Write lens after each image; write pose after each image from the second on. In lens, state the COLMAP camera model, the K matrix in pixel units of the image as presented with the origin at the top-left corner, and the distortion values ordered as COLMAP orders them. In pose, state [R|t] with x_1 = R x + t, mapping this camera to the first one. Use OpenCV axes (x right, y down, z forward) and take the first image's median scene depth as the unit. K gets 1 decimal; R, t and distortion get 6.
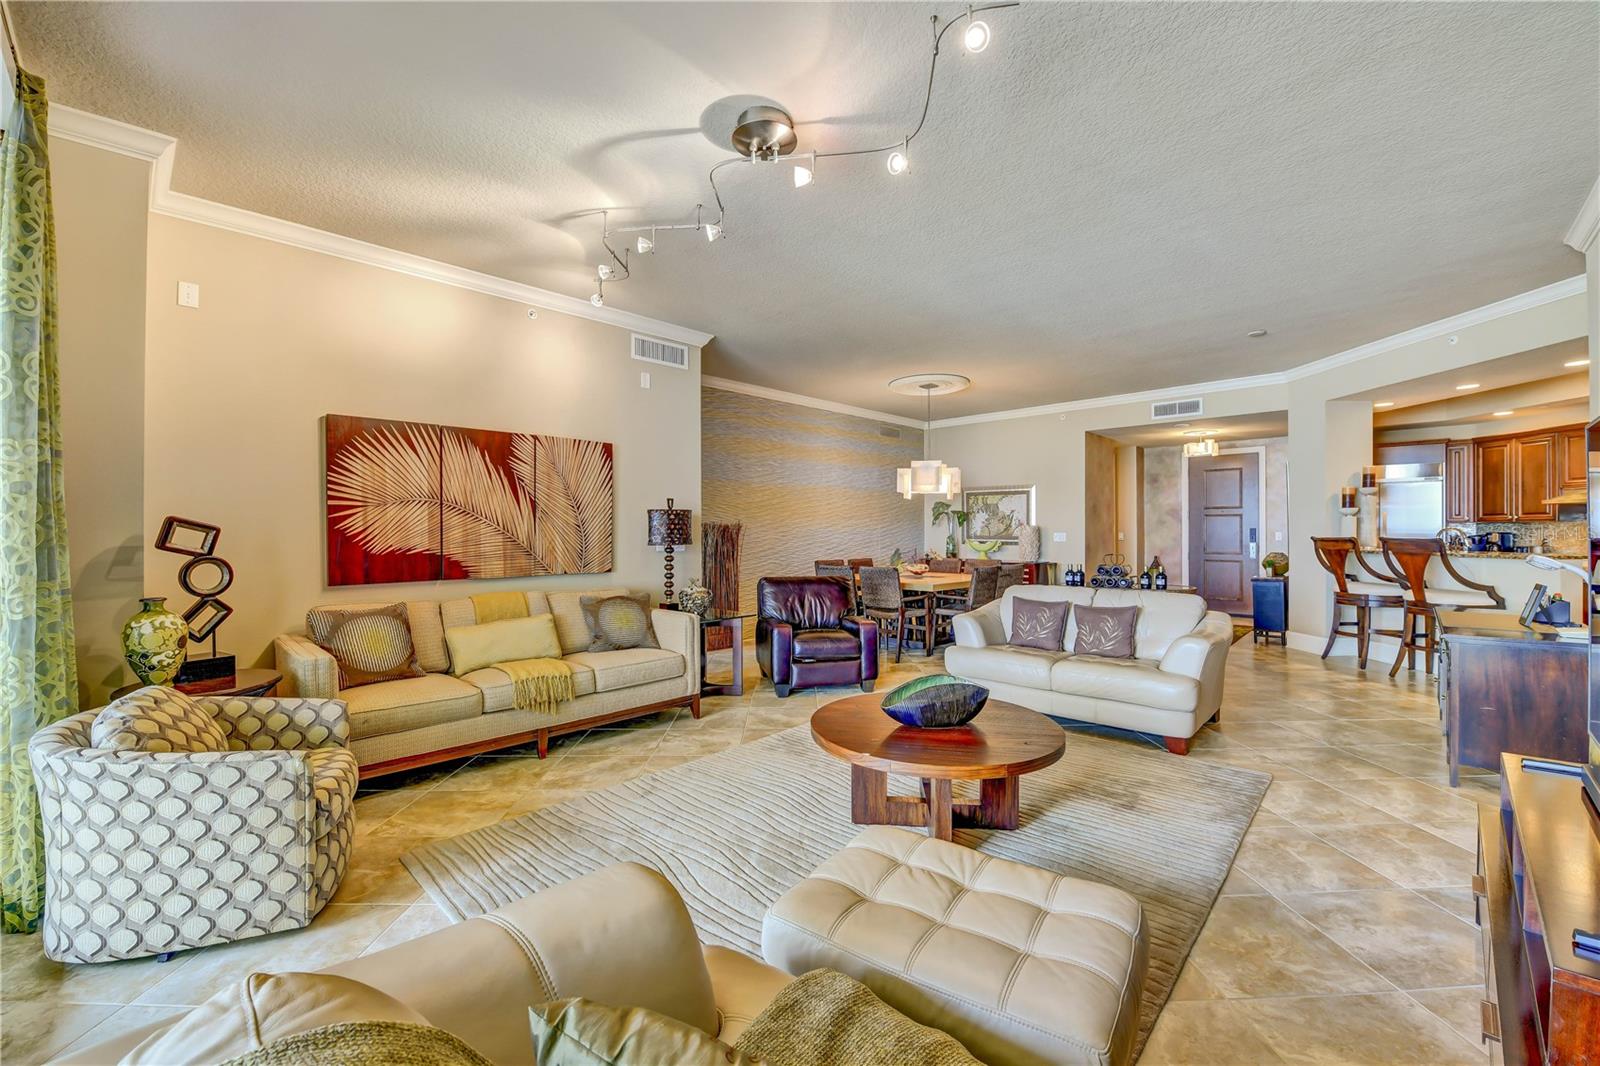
lens RADIAL K [[648.6, 0, 808.6], [0, 648.6, 535.9], [0, 0, 1]] dist [-0.009644, -0.000463]
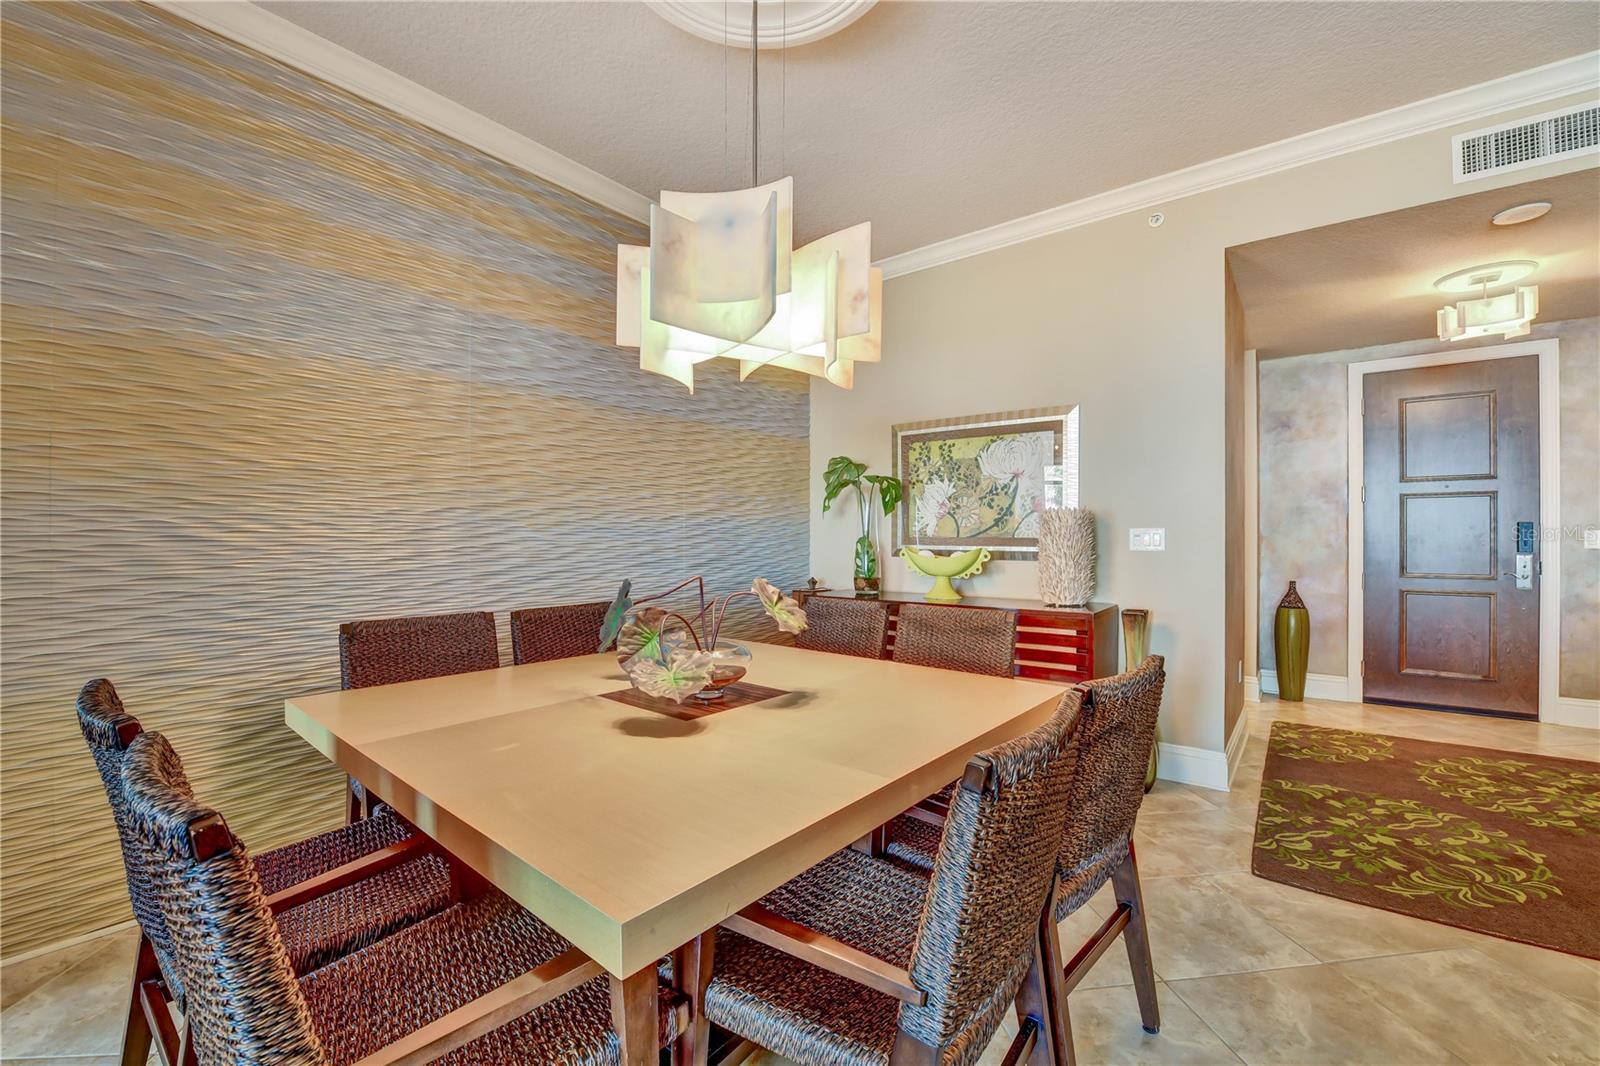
lens RADIAL K [[648.6, 0, 805.5], [0, 648.6, 536.2], [0, 0, 1]] dist [-0.009644, -0.000463]
pose [[0.995753, 0.003248, 0.092012, 0.144854], [-0.002435, 0.999957, -0.008947, 0.003221], [-0.092037, 0.008685, 0.995718, 0.599124]]
